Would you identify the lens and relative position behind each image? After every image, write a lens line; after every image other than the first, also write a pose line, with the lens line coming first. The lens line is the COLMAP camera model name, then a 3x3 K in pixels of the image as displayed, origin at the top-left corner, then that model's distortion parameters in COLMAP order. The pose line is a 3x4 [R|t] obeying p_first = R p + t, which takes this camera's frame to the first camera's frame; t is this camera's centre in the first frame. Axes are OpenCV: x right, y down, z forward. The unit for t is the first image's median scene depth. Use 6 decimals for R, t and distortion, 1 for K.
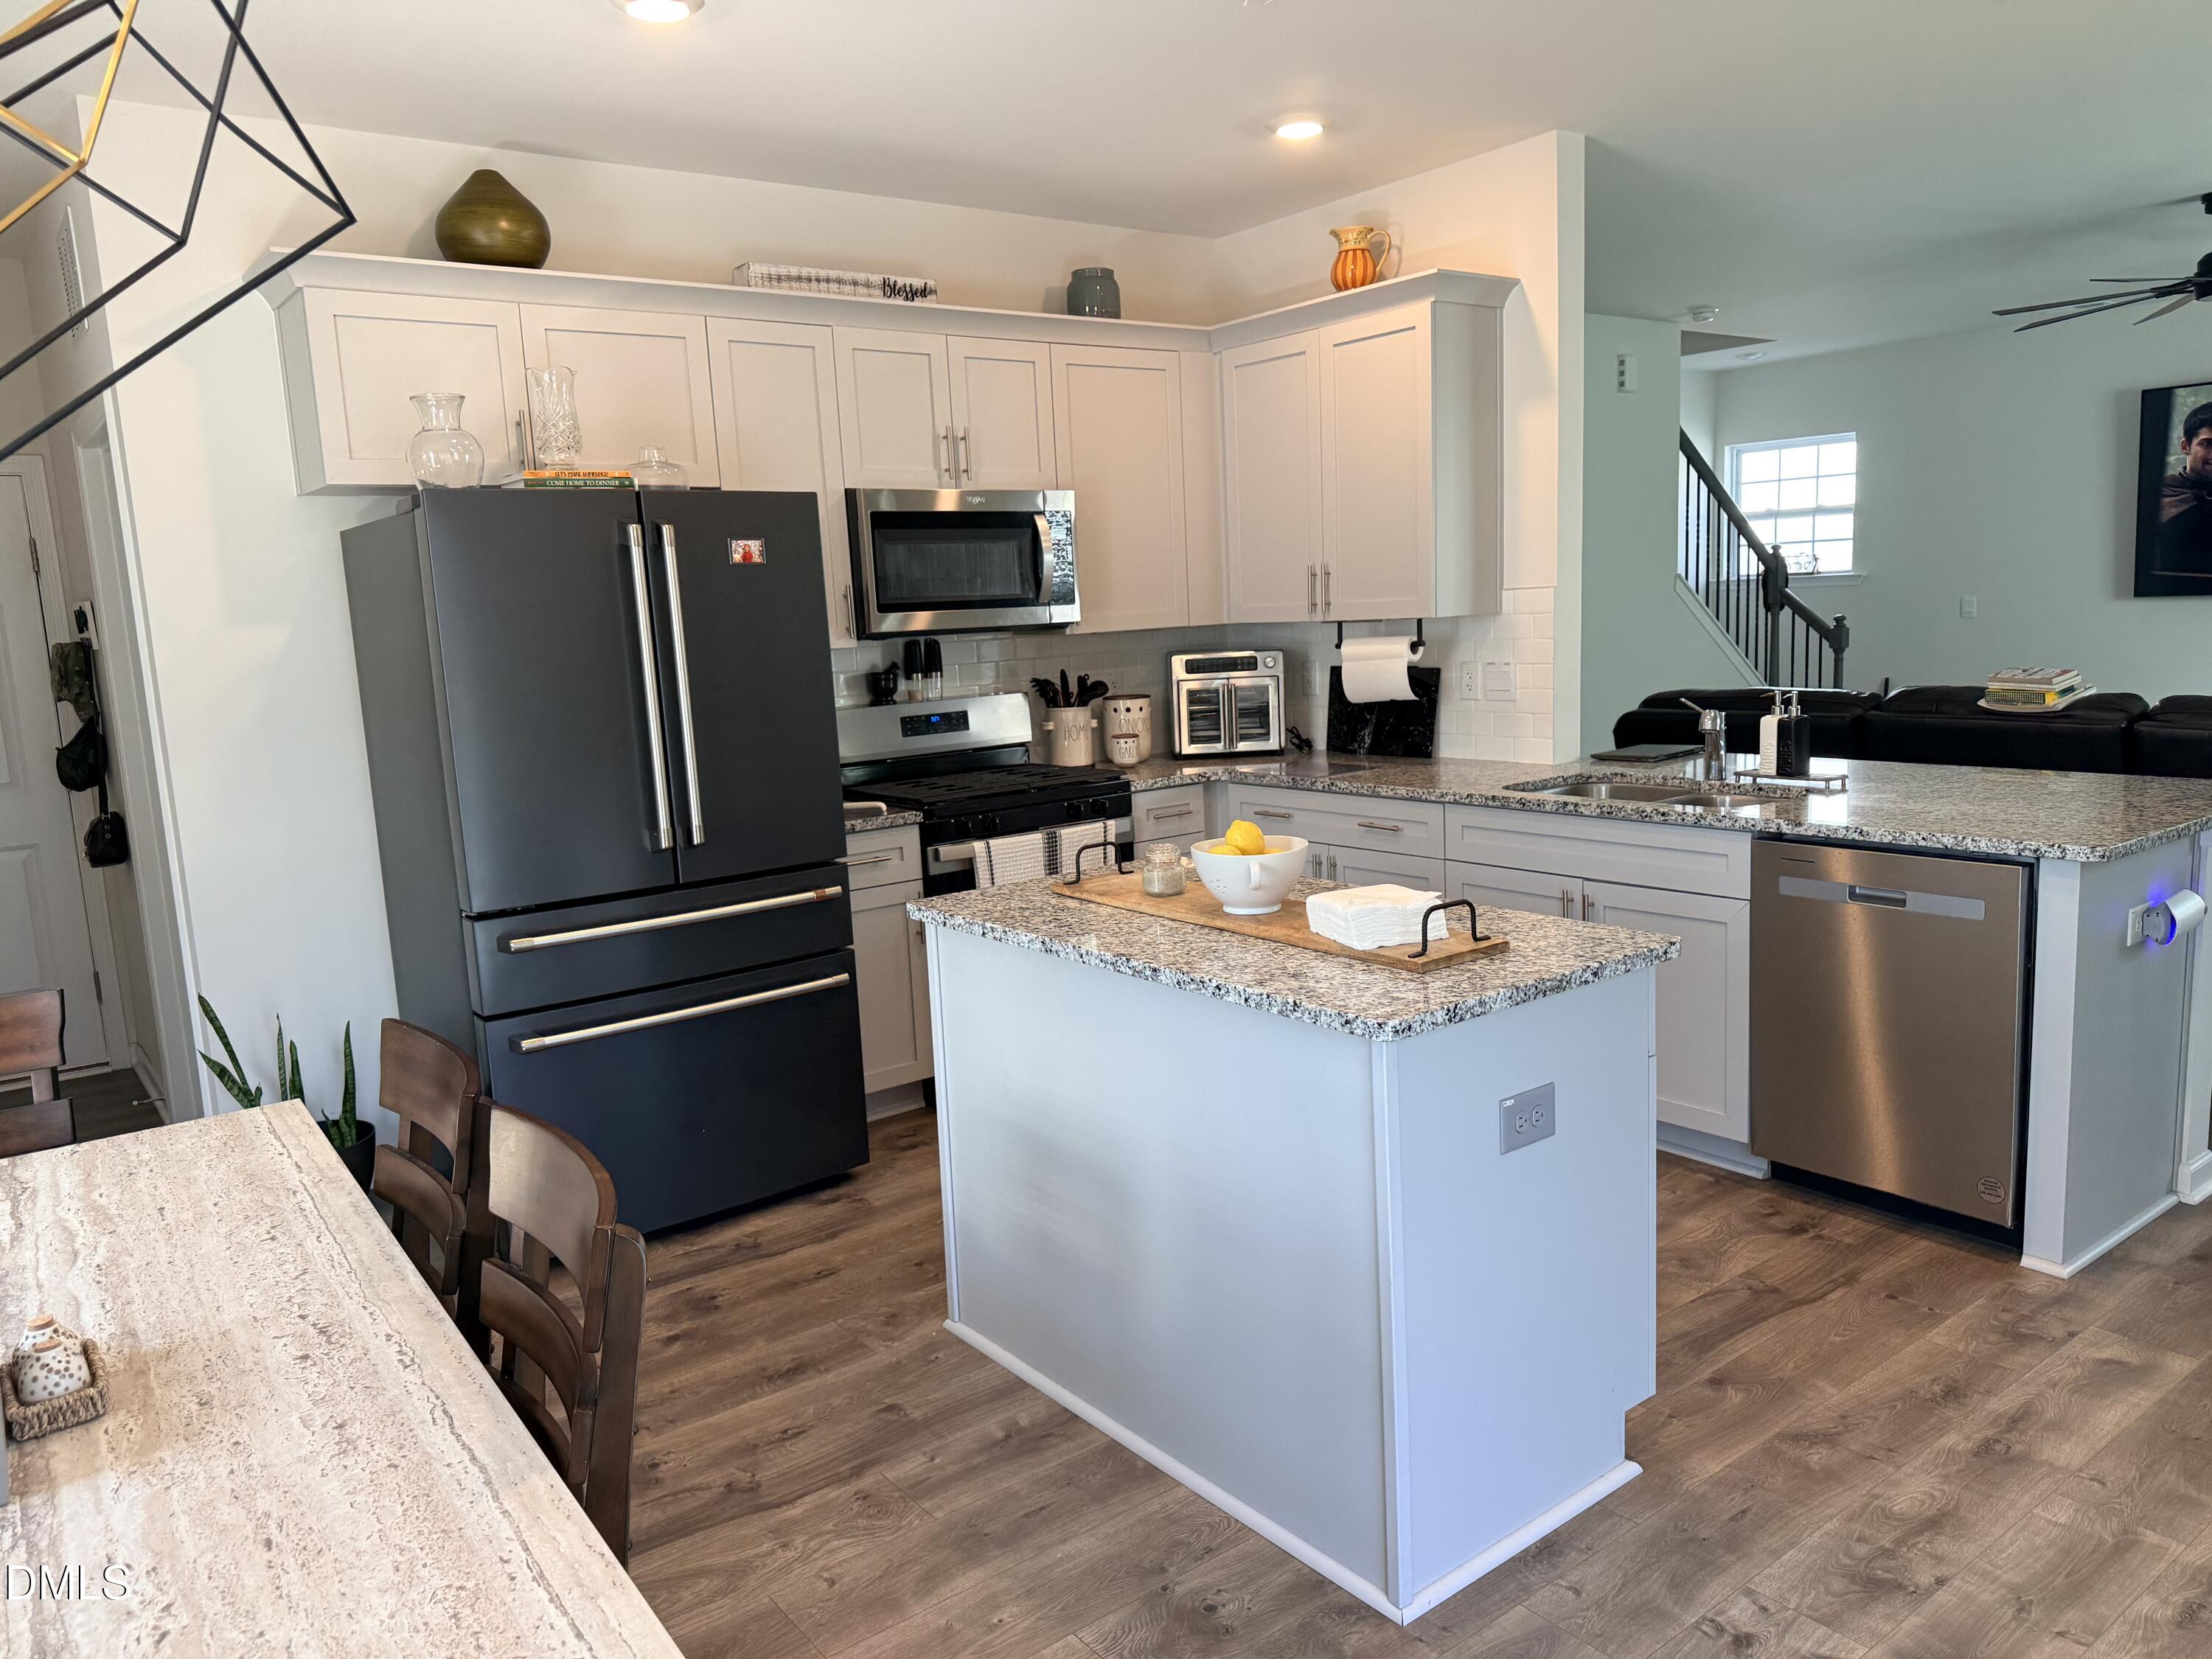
lens RADIAL K [[1567.9, 0, 1116.6], [0, 1567.9, 832.9], [0, 0, 1]] dist [0.077644, -0.111994]
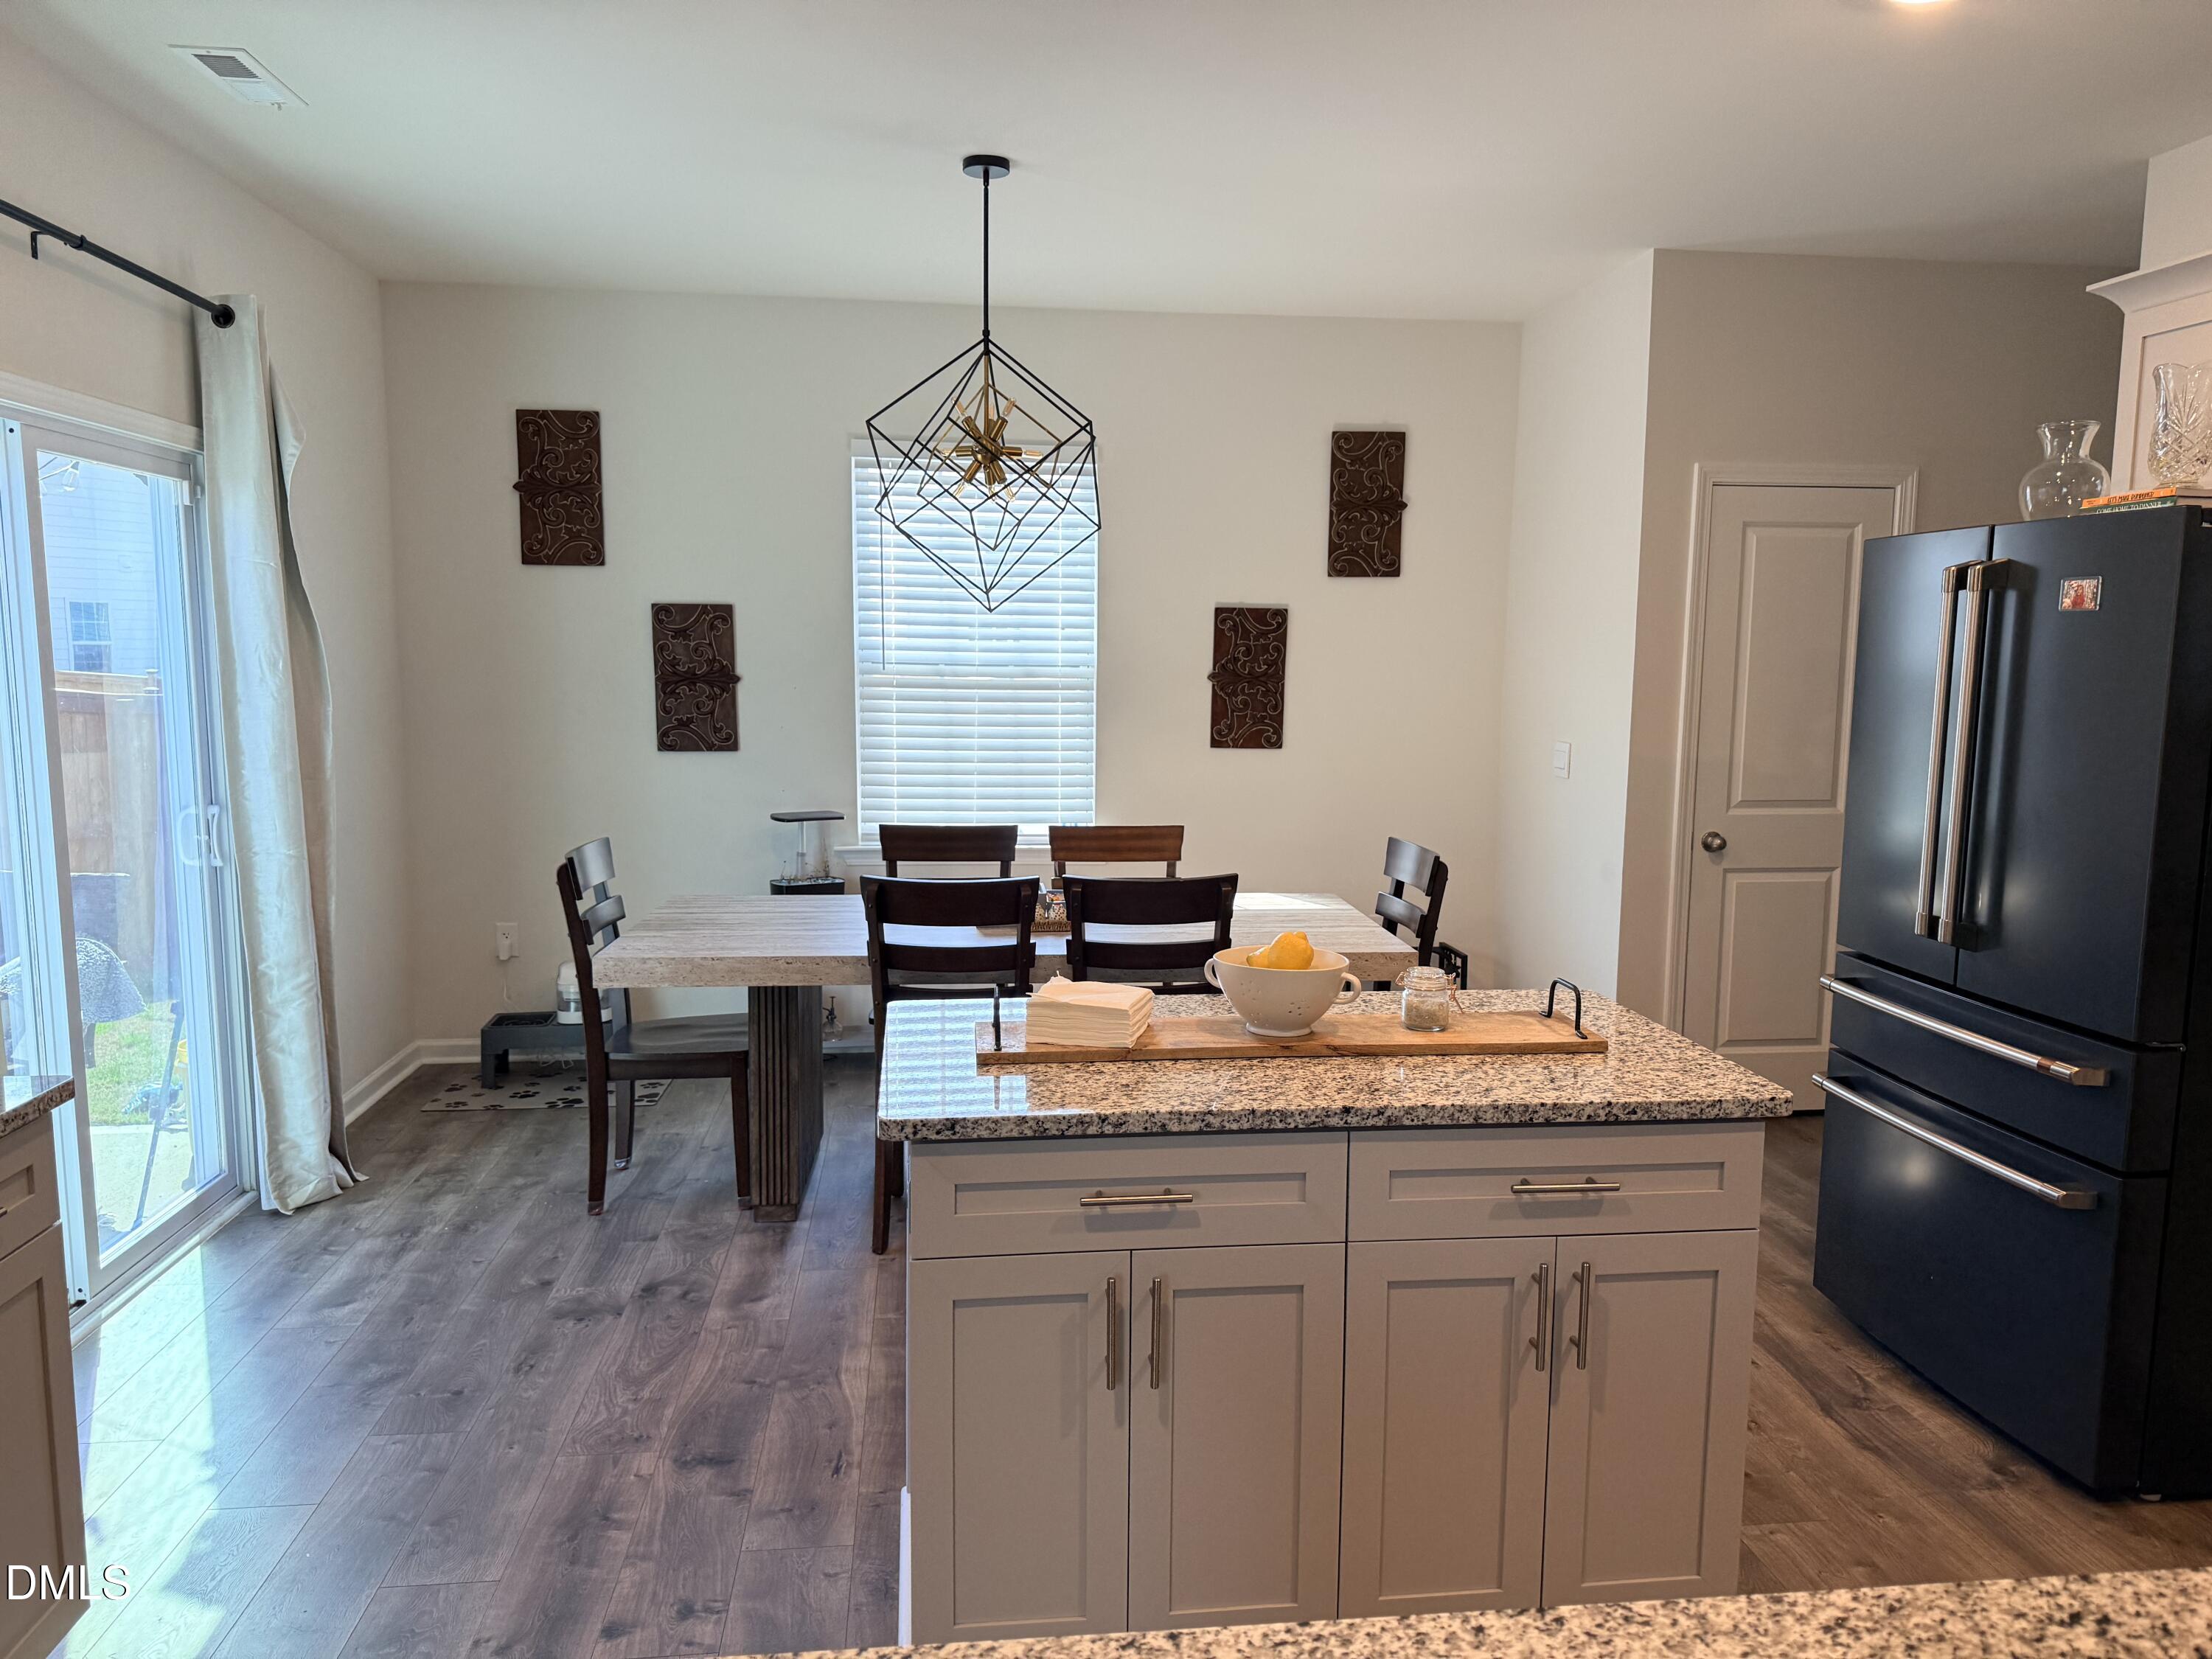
lens RADIAL K [[1562.4, 0, 1097.7], [0, 1562.4, 841.5], [0, 0, 1]] dist [0.100093, -0.147353]
pose [[-0.515151, 0.152819, -0.843366, 0.577669], [-0.106124, 0.965032, 0.239689, -0.171892], [0.850504, 0.212977, -0.480919, 0.866861]]
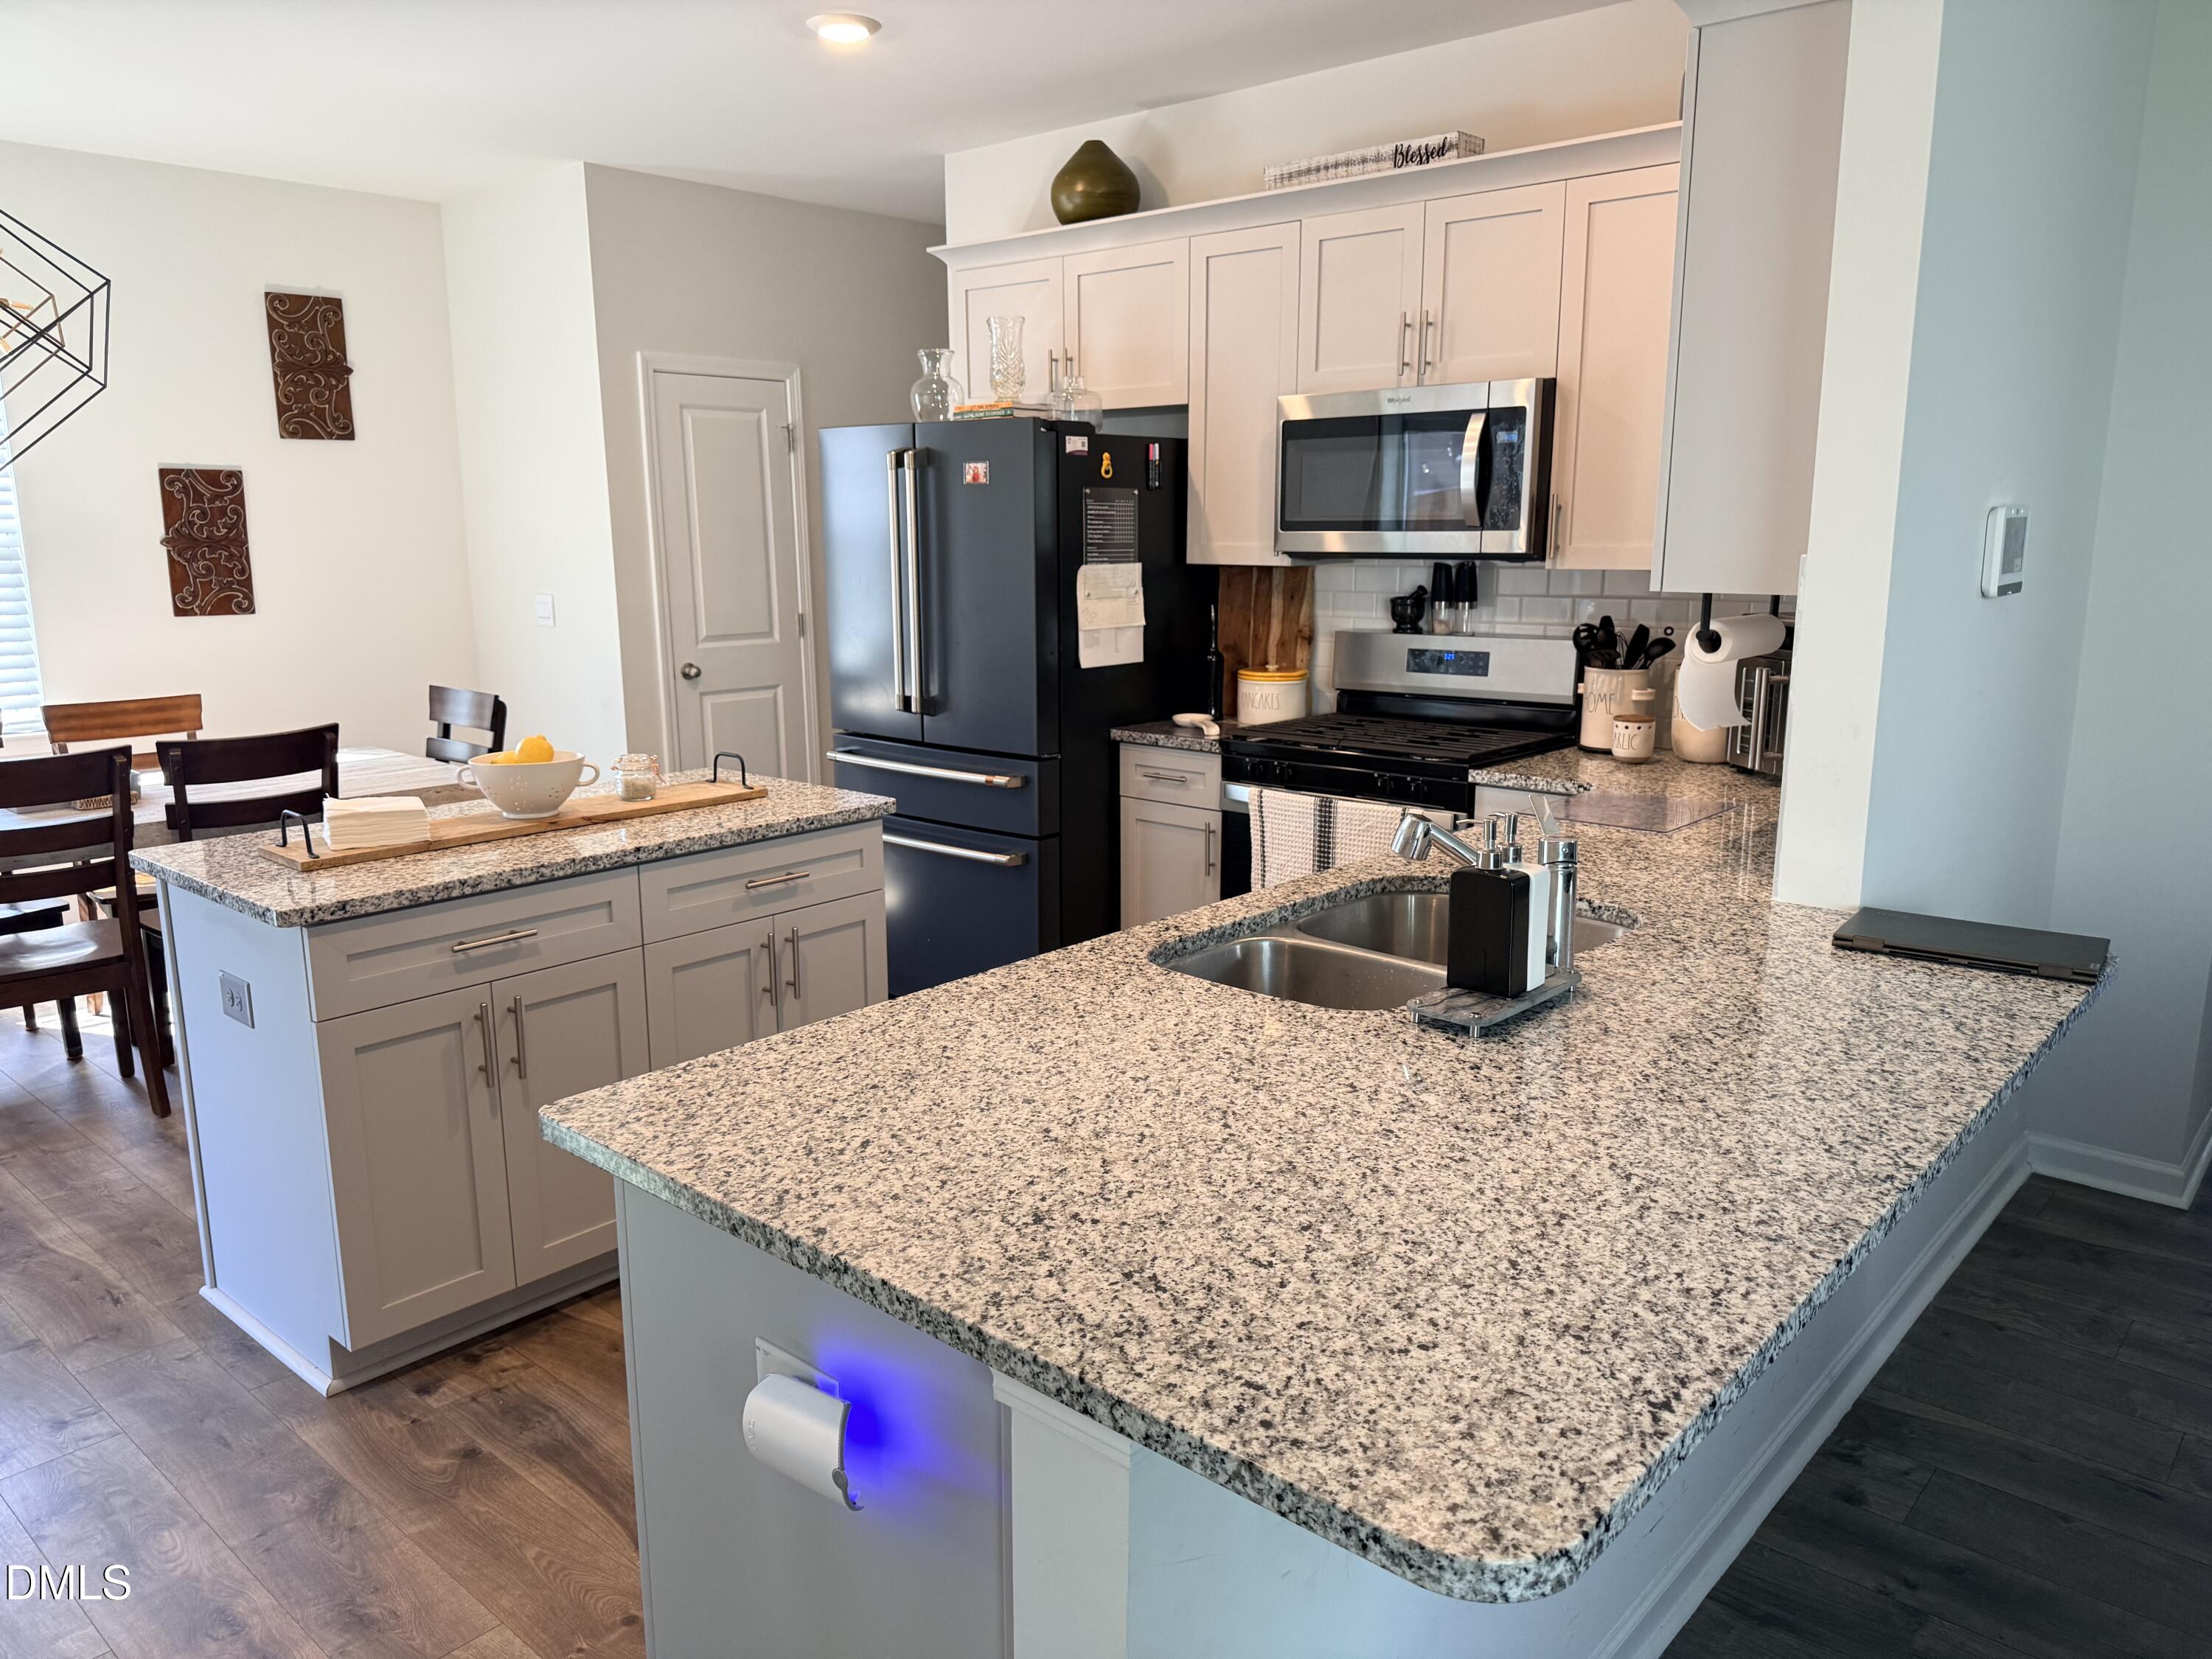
lens RADIAL K [[1567.9, 0, 1116.6], [0, 1567.9, 832.9], [0, 0, 1]] dist [0.077644, -0.111994]
pose [[0.193458, 0.244941, -0.950041, 0.826140], [-0.149264, 0.964410, 0.218251, -0.167248], [0.969688, 0.099585, 0.223134, 0.760028]]
